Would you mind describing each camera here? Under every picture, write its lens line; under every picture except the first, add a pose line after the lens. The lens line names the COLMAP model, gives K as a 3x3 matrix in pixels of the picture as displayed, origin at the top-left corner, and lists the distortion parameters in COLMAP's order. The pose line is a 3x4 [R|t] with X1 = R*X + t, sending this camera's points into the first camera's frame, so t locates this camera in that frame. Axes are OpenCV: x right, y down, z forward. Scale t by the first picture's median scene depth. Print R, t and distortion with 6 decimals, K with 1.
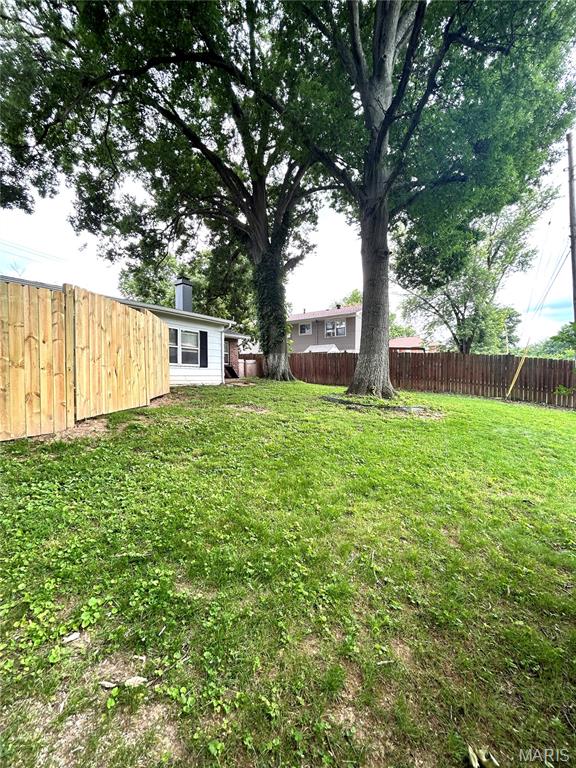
lens RADIAL K [[309.5, 0, 288.0], [0, 309.5, 382.7], [0, 0, 1]] dist [-0.002920, 0.000612]
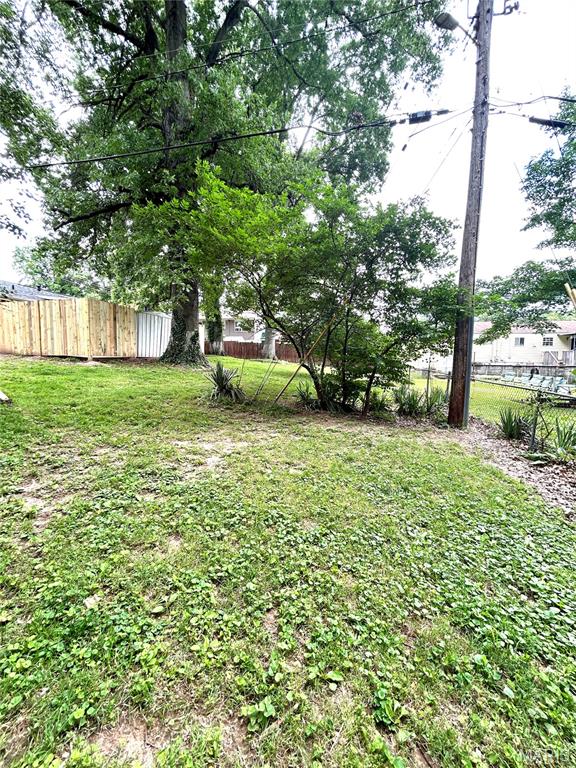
lens RADIAL K [[309.5, 0, 288.2], [0, 309.5, 386.0], [0, 0, 1]] dist [-0.002920, 0.000612]
pose [[0.940321, -0.001623, 0.340285, -0.268614], [-0.015884, 0.998689, 0.048657, 0.074700], [-0.339918, -0.051158, 0.939063, -0.878712]]
